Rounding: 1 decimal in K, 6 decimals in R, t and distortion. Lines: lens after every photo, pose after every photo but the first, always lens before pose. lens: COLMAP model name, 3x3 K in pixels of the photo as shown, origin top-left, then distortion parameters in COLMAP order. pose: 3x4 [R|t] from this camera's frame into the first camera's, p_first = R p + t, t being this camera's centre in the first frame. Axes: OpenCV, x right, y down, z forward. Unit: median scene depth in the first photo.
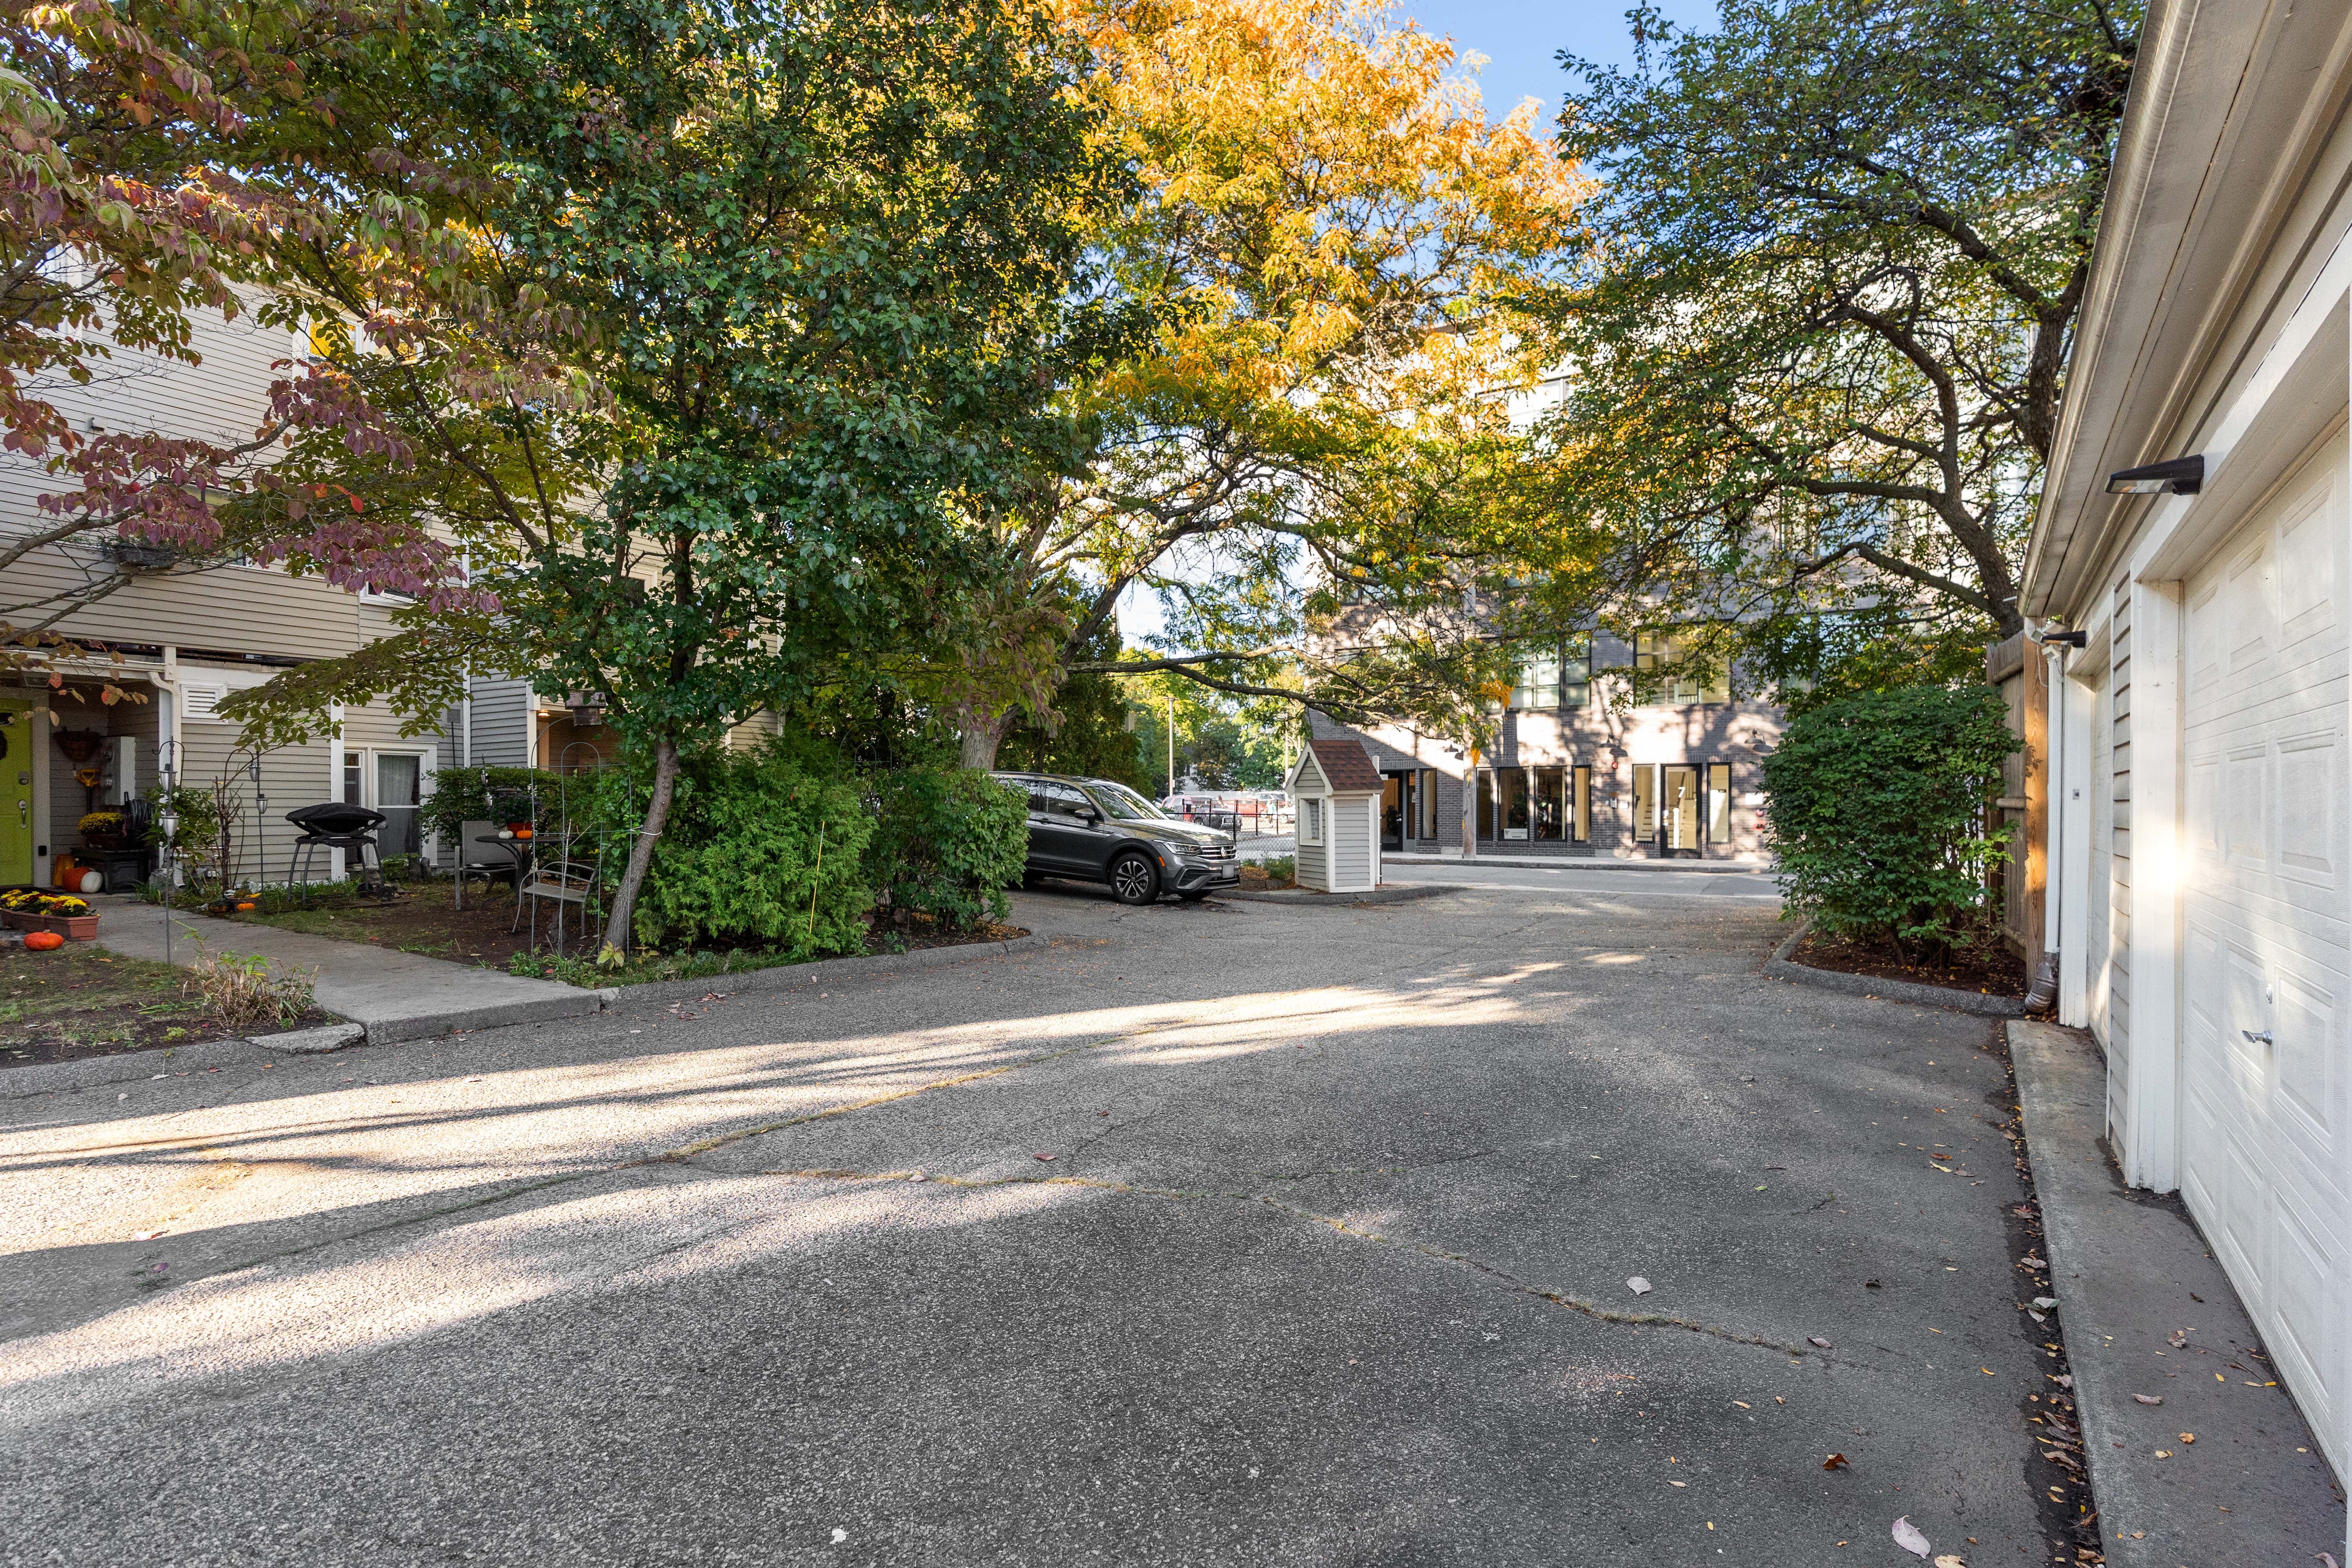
lens RADIAL K [[1095.2, 0, 1176.6], [0, 1095.2, 808.9], [0, 0, 1]] dist [-0.010962, -0.000015]
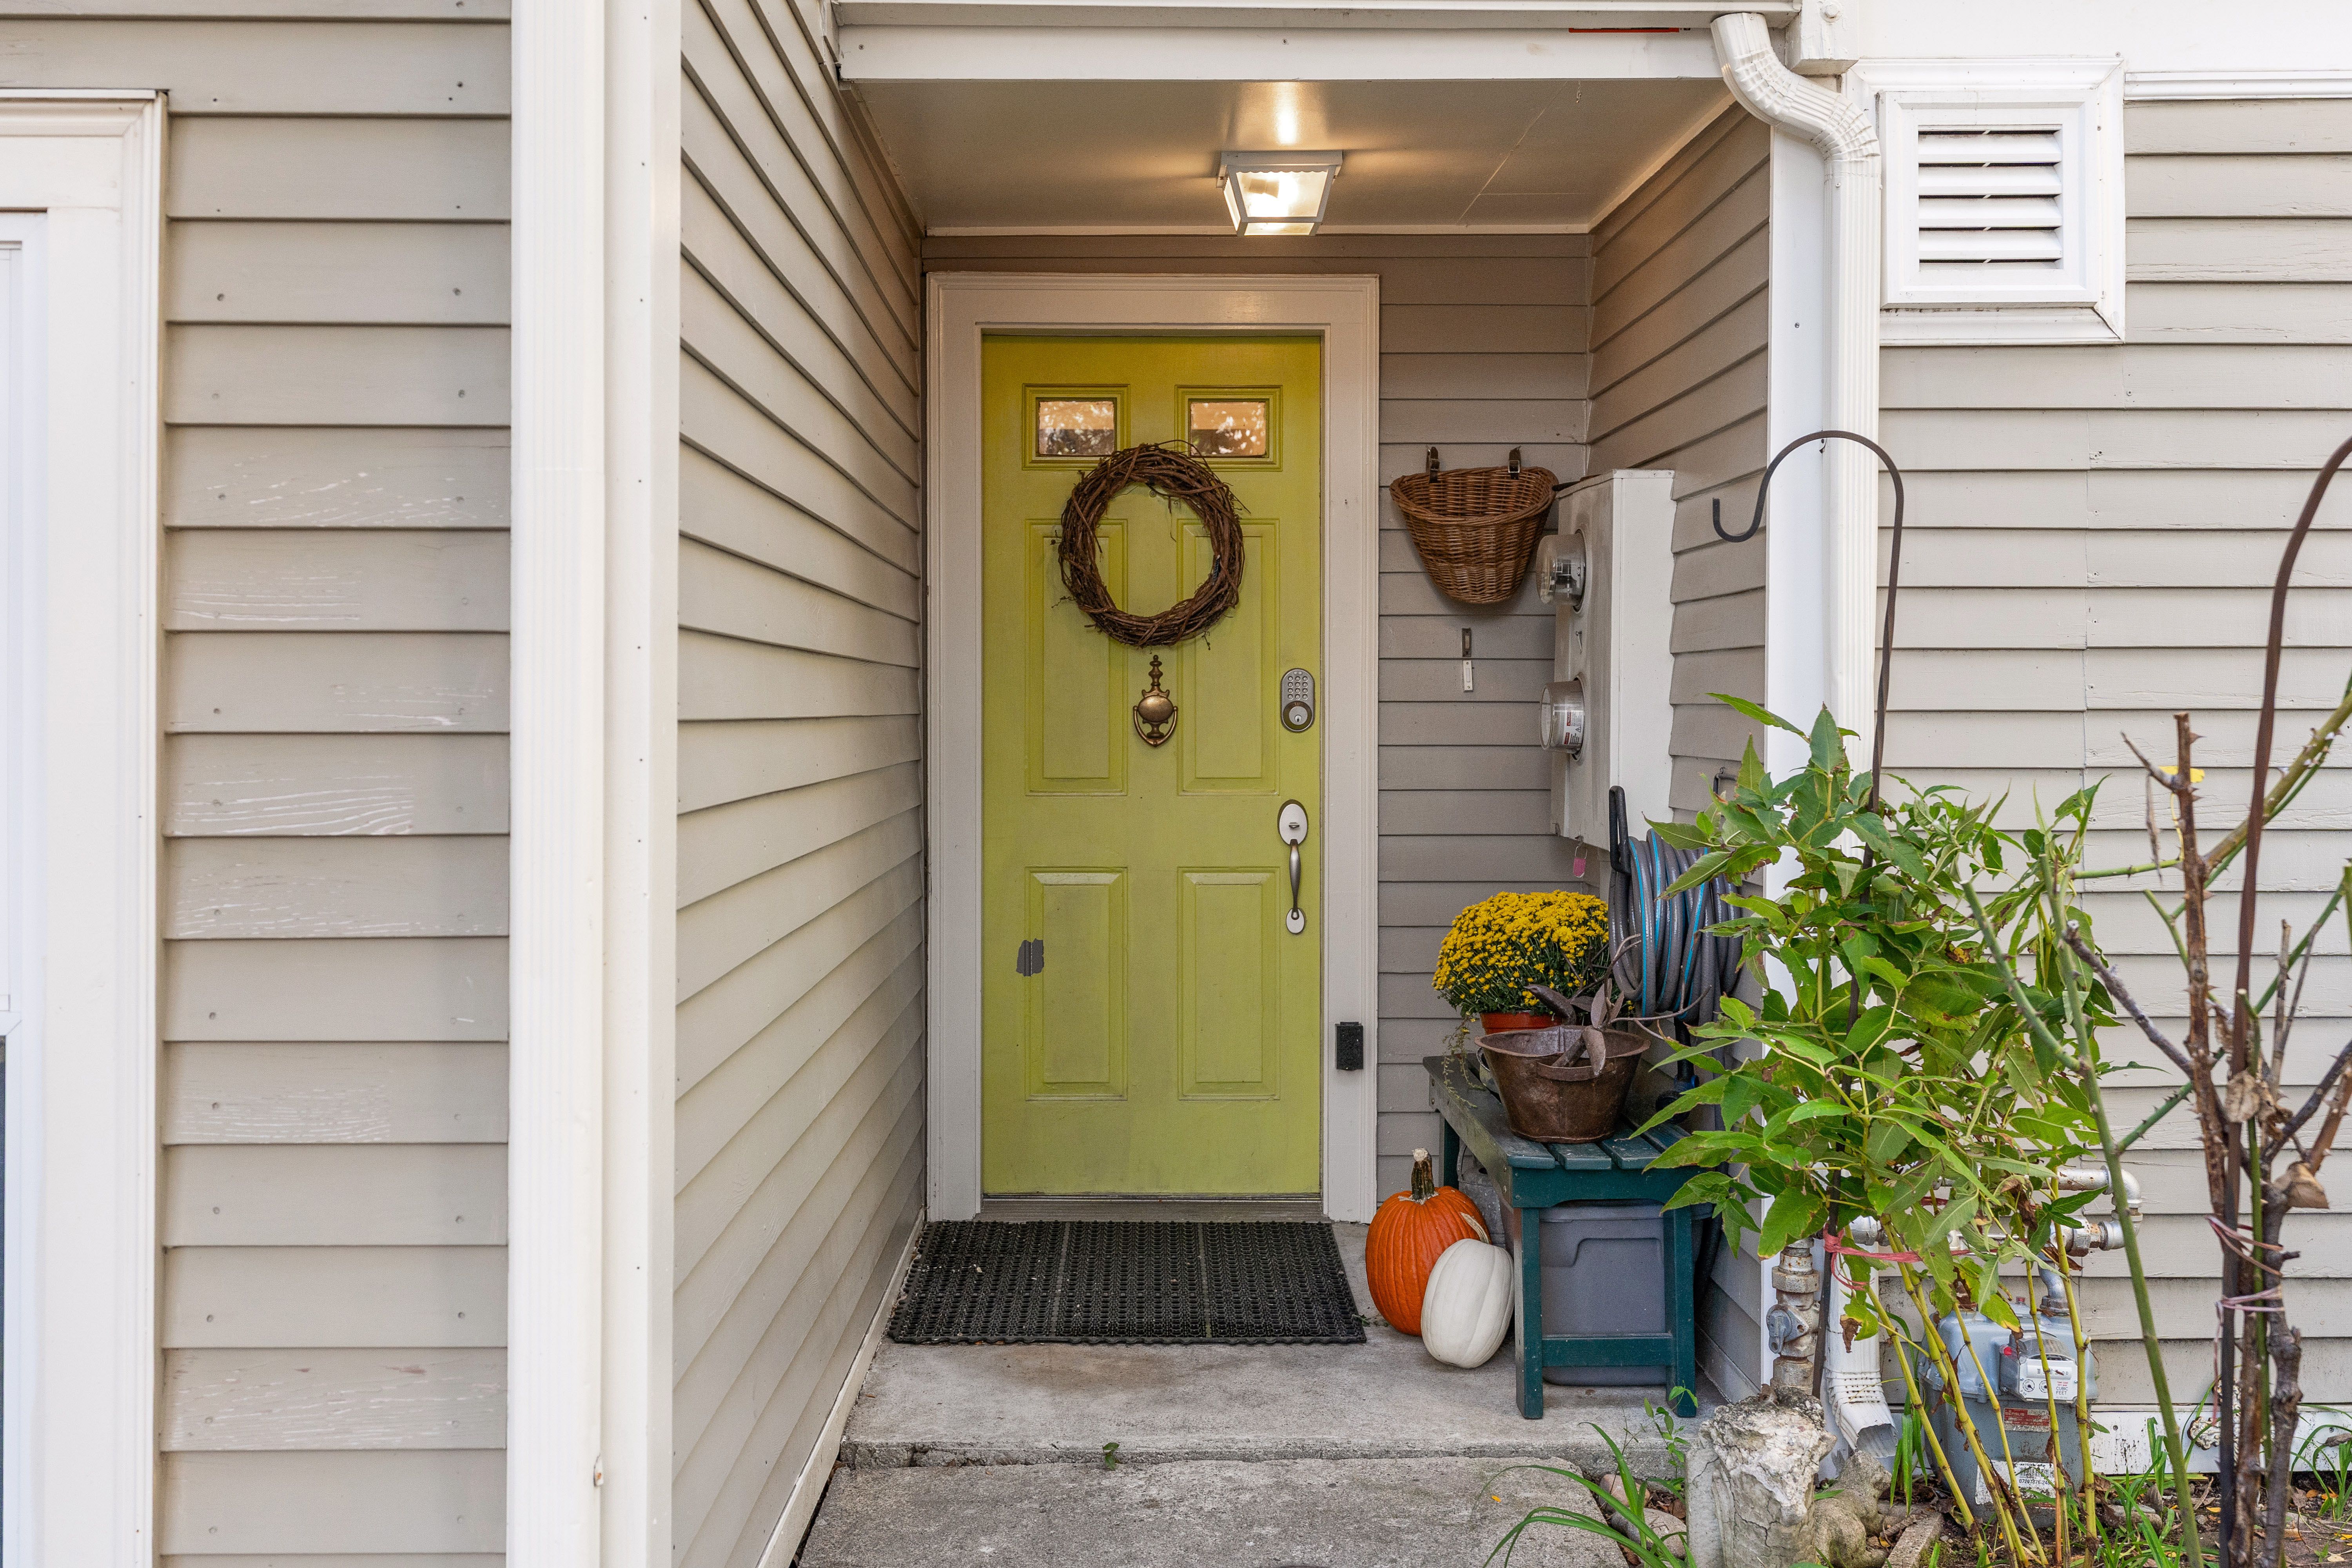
lens RADIAL K [[2466.8, 0, 1180.6], [0, 2466.8, 709.6], [0, 0, 1]] dist [0.008000, 0.005988]
pose [[0.533115, 0.003963, -0.846034, -0.617006], [-0.003726, 0.999990, 0.002337, -0.025208], [0.846035, 0.001906, 0.533124, 0.667993]]
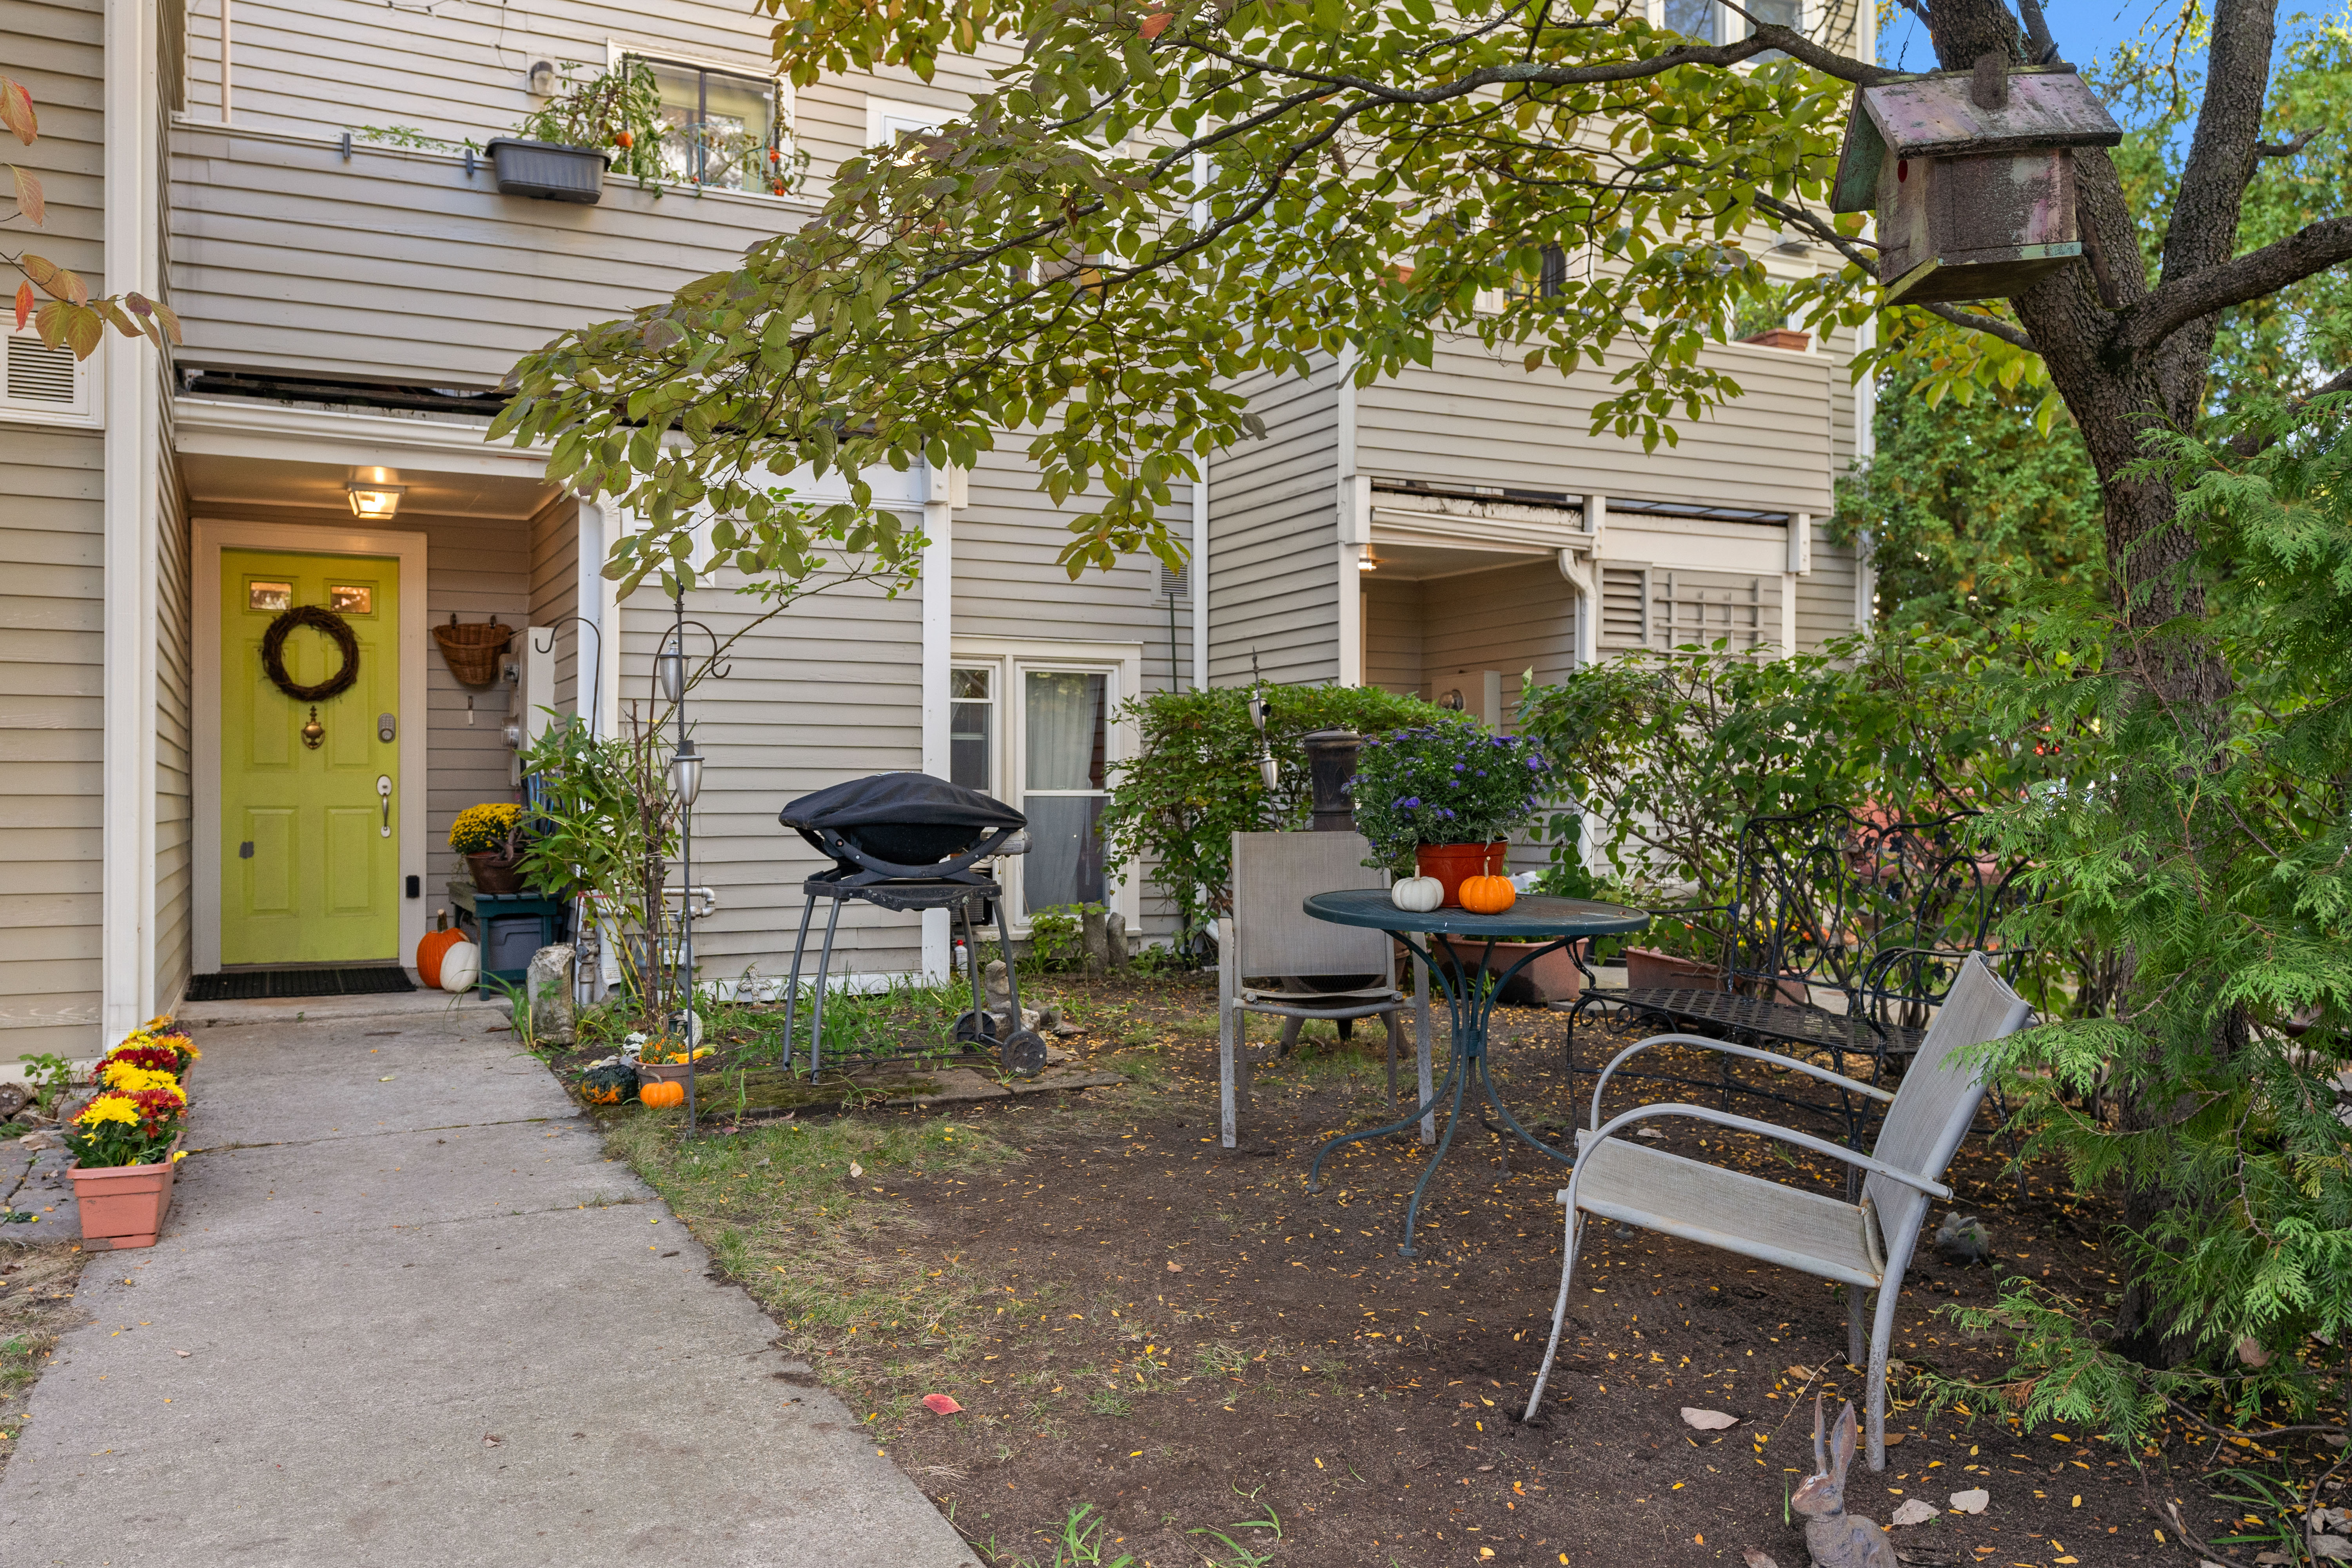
lens RADIAL K [[1831.5, 0, 1179.6], [0, 1831.5, 816.2], [0, 0, 1]] dist [0.002648, 0.003778]
pose [[0.846680, 0.006625, -0.532062, -0.342317], [-0.004317, 0.999975, 0.005581, 0.003141], [0.532085, -0.002428, 0.846687, 0.484084]]
